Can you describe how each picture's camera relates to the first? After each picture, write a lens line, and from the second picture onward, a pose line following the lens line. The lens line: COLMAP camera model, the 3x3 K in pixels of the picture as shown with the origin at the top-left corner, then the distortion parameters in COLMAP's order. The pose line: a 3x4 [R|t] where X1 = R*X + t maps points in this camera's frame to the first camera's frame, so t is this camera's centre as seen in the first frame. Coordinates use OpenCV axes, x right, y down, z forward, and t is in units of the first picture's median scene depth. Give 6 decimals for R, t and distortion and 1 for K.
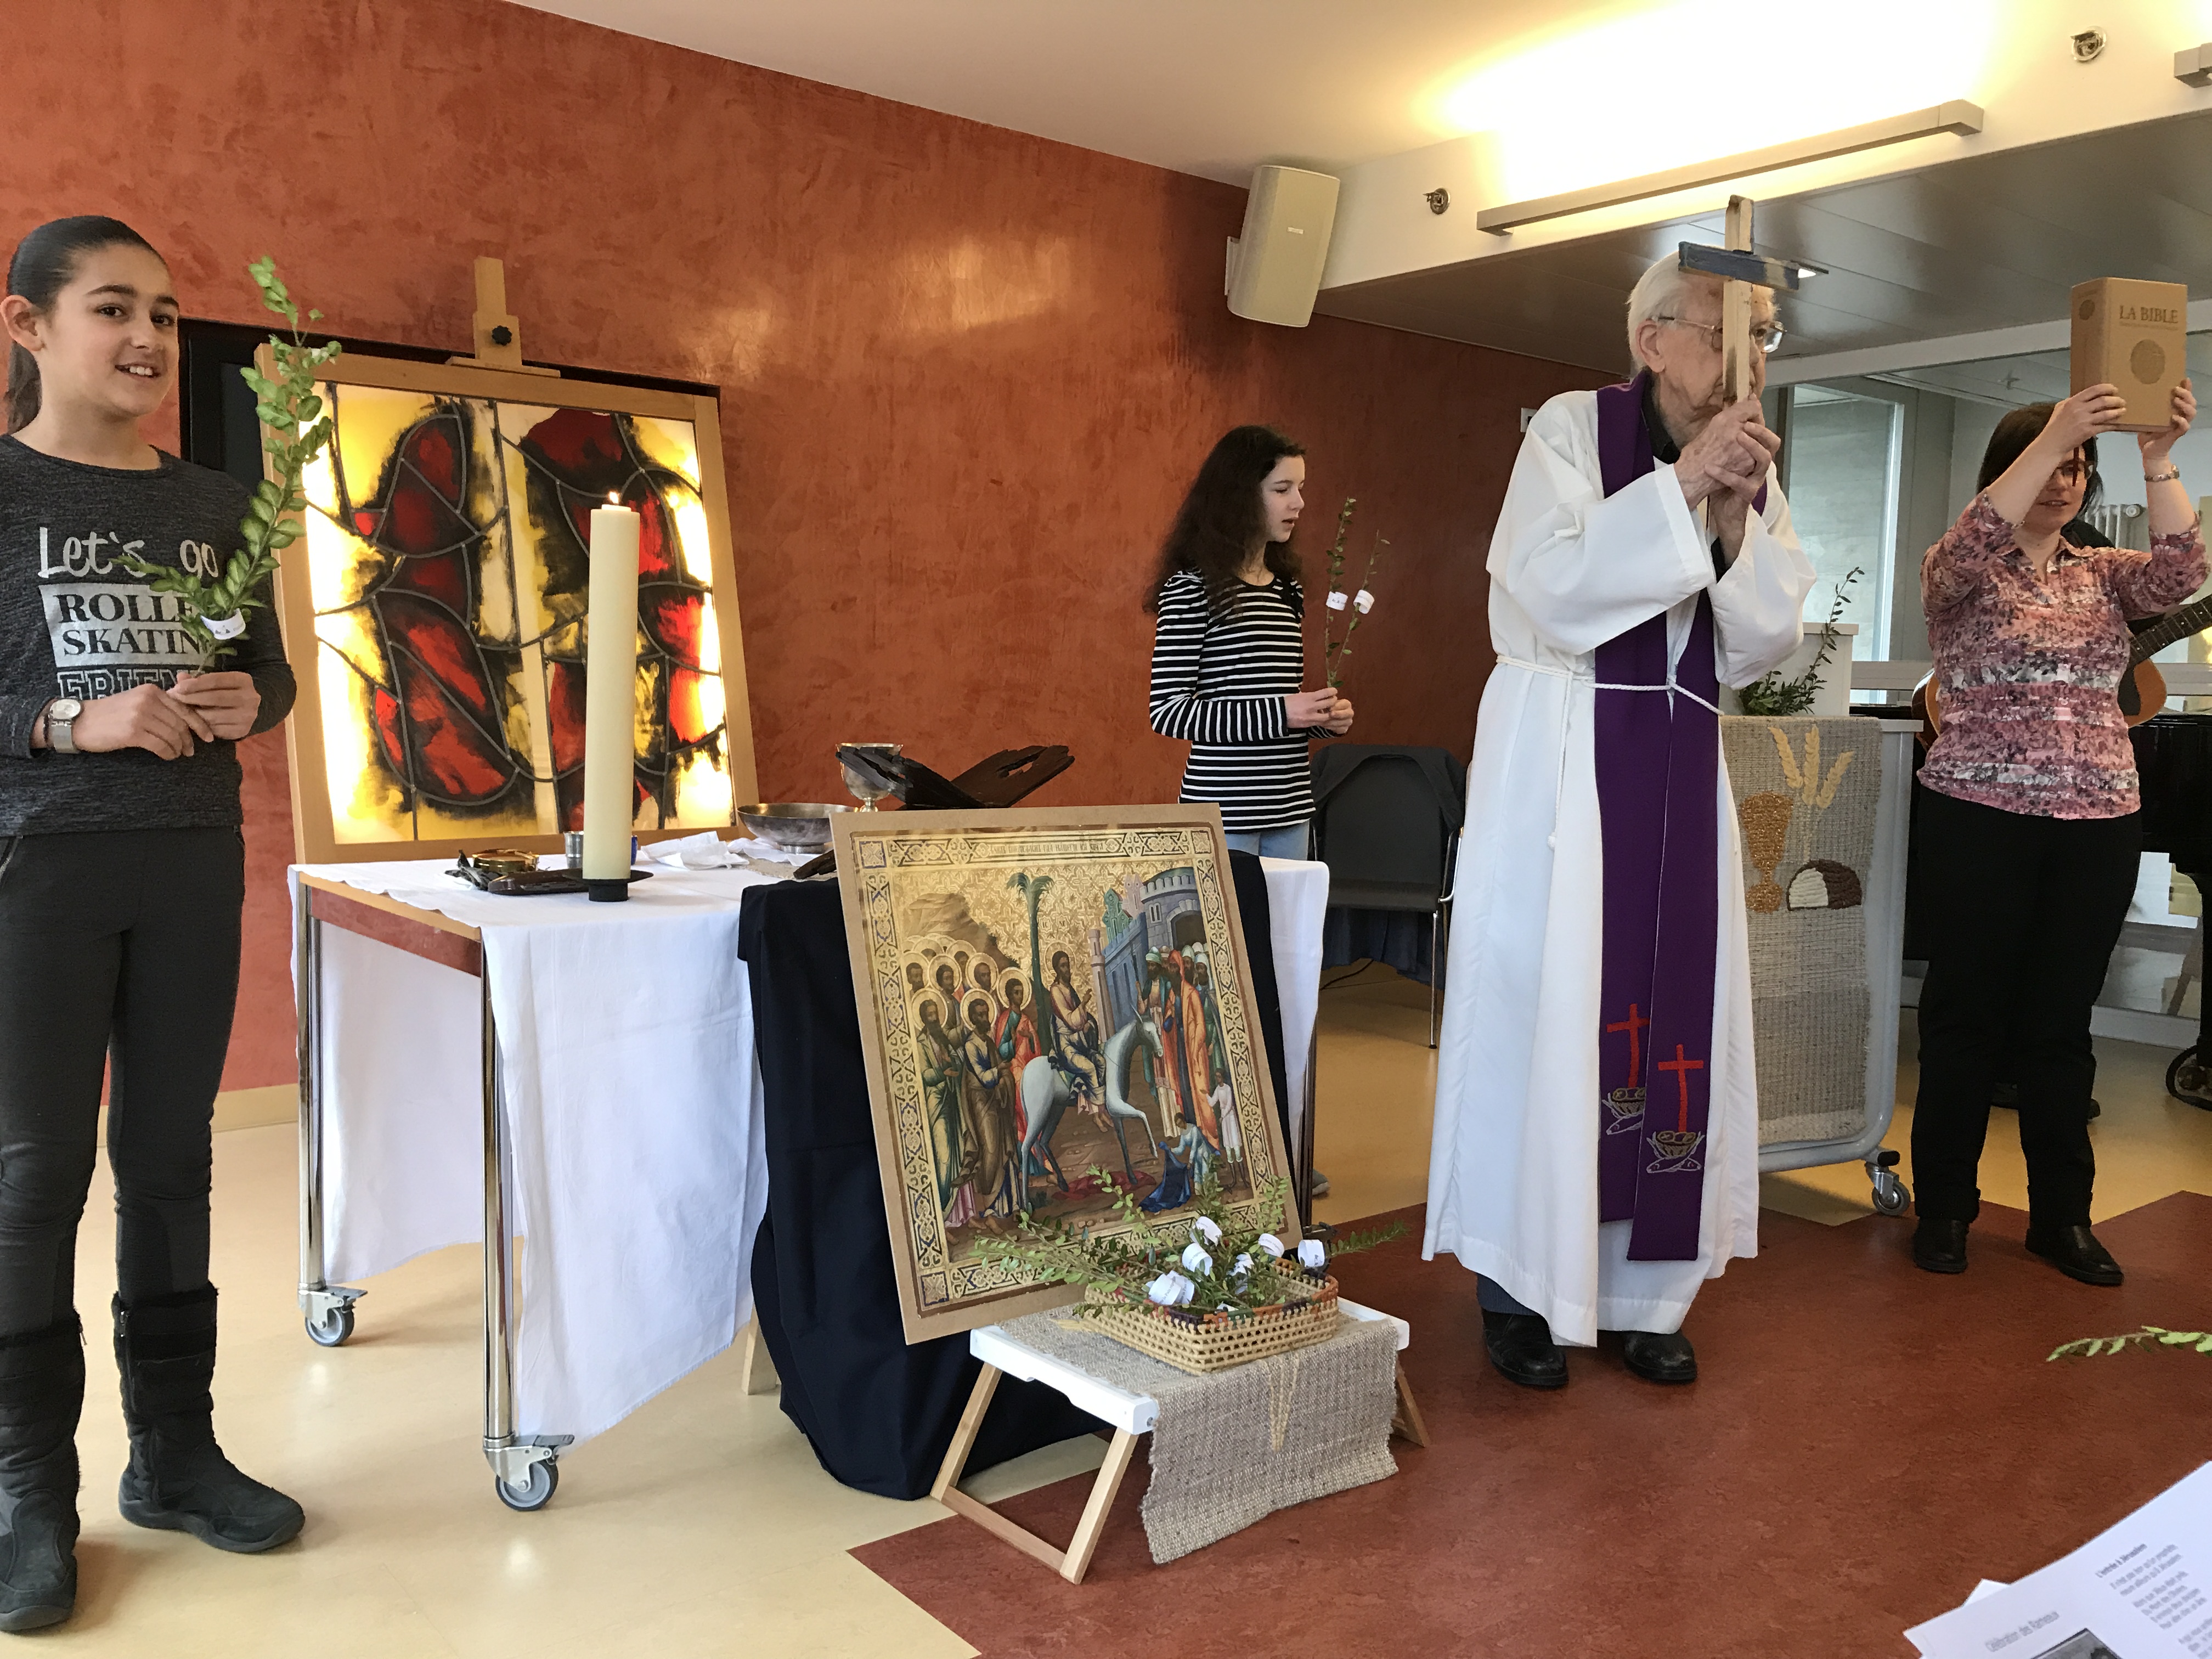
lens RADIAL K [[1842.1, 0, 1106.0], [0, 1842.1, 829.5], [0, 0, 1]] dist [0.137336, -0.327619]
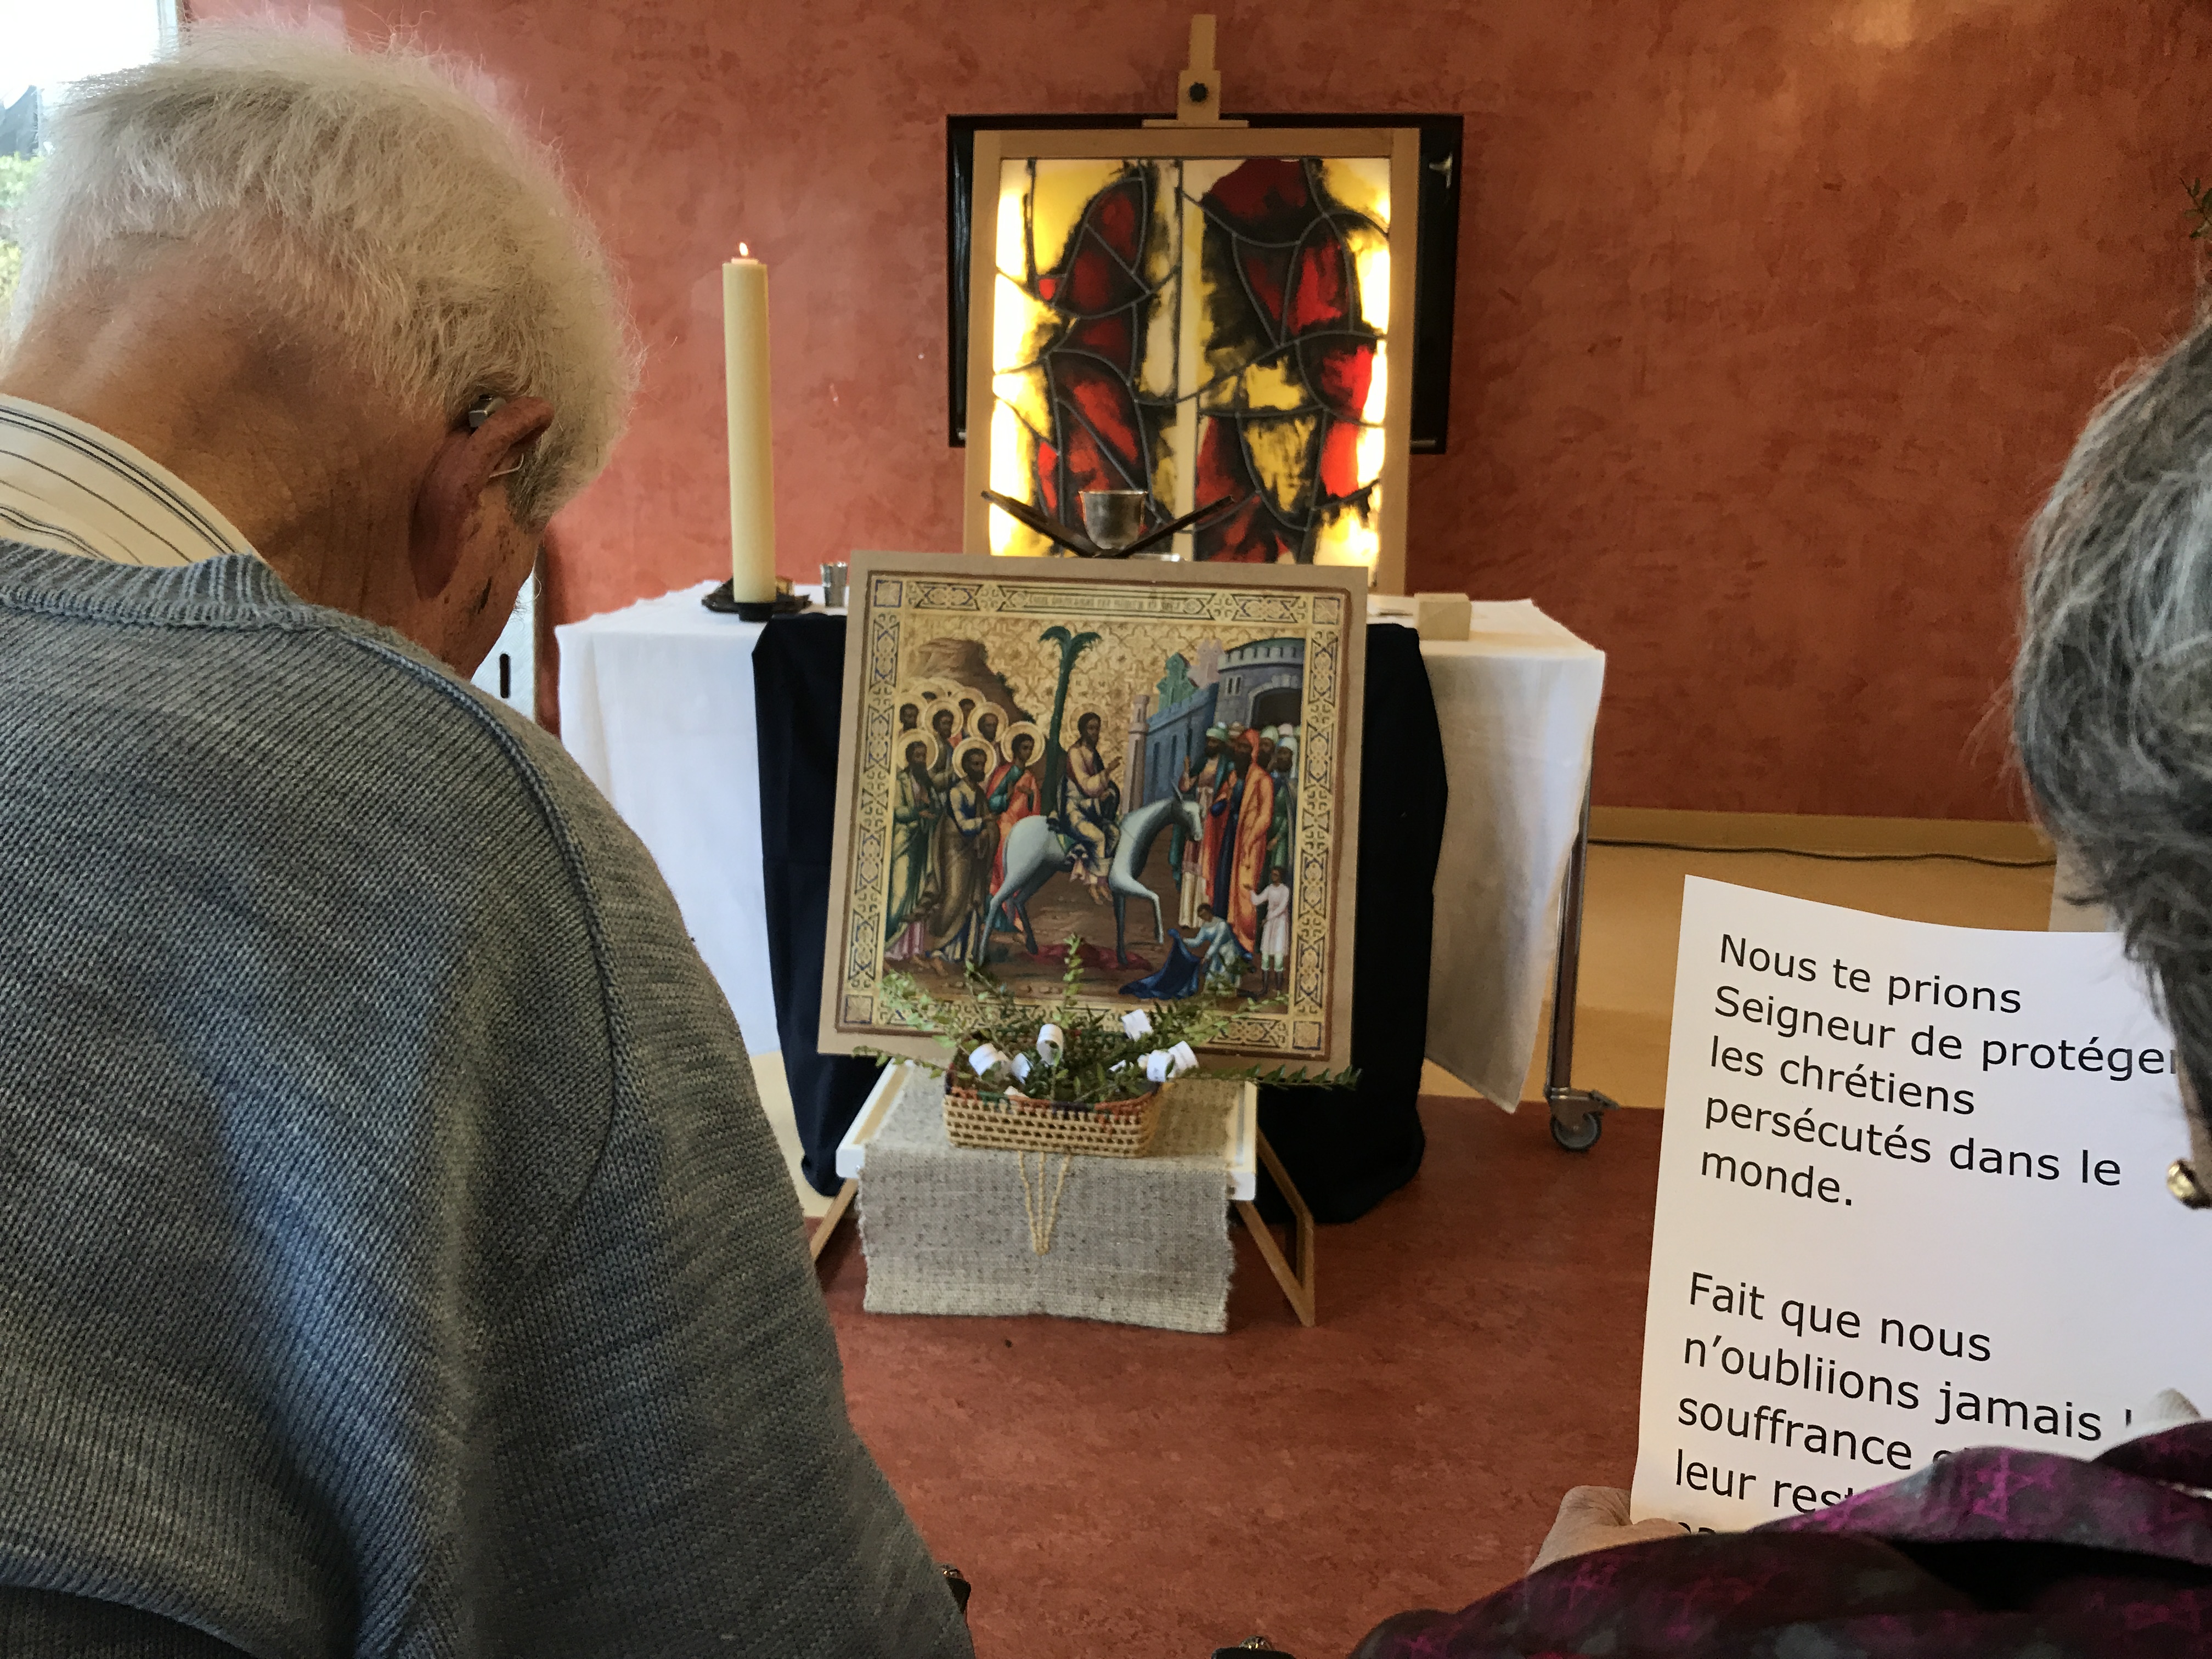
lens RADIAL K [[1842.1, 0, 1106.0], [0, 1842.1, 829.5], [0, 0, 1]] dist [0.137336, -0.327619]
pose [[0.703040, 0.145328, -0.696143, 0.620170], [-0.060699, 0.987587, 0.144869, -0.011926], [0.708555, -0.059593, 0.703134, 0.317154]]
